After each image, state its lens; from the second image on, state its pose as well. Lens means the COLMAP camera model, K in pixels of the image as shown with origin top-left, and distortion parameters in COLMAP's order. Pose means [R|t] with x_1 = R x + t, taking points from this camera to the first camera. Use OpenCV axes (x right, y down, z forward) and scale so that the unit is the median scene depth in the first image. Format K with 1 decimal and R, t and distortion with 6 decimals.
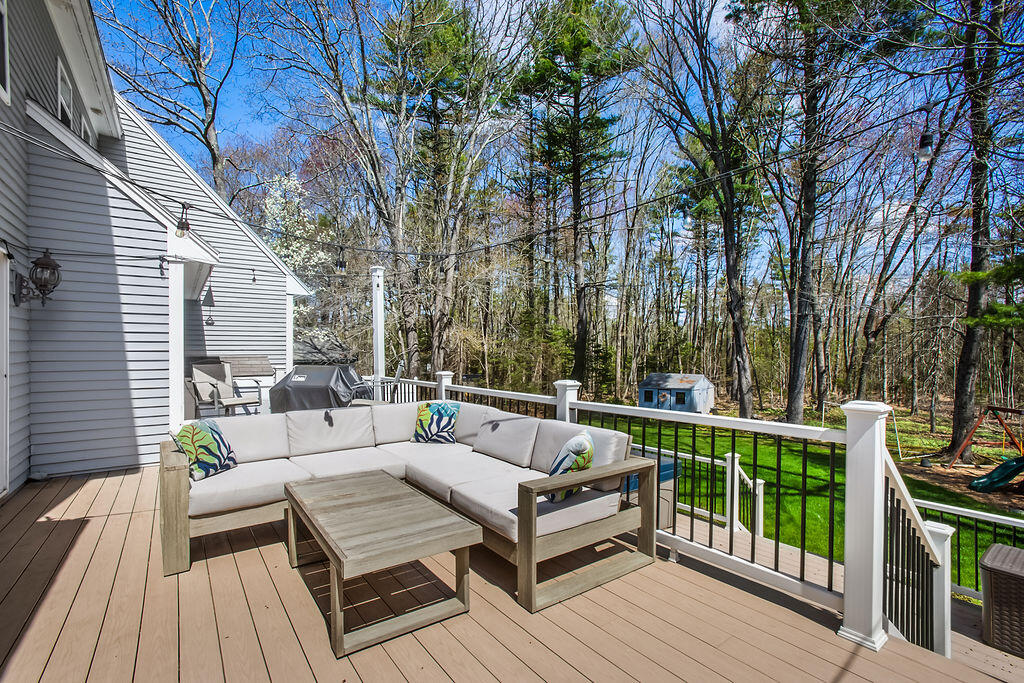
lens RADIAL K [[467.0, 0, 511.9], [0, 467.0, 373.6], [0, 0, 1]] dist [-0.074899, 0.037948]
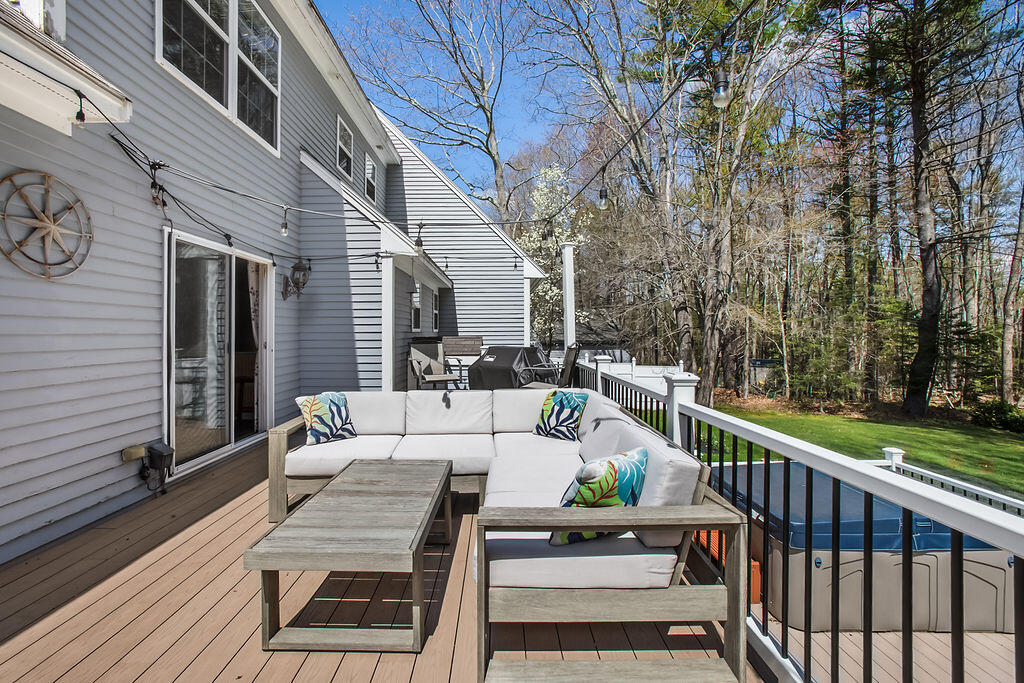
lens RADIAL K [[475.7, 0, 512.0], [0, 475.7, 341.5], [0, 0, 1]] dist [-0.056216, 0.027741]
pose [[0.808872, 0.008435, -0.587924, 0.223783], [-0.025620, 0.999453, -0.020909, -0.007644], [0.587426, 0.031975, 0.808646, 0.180646]]
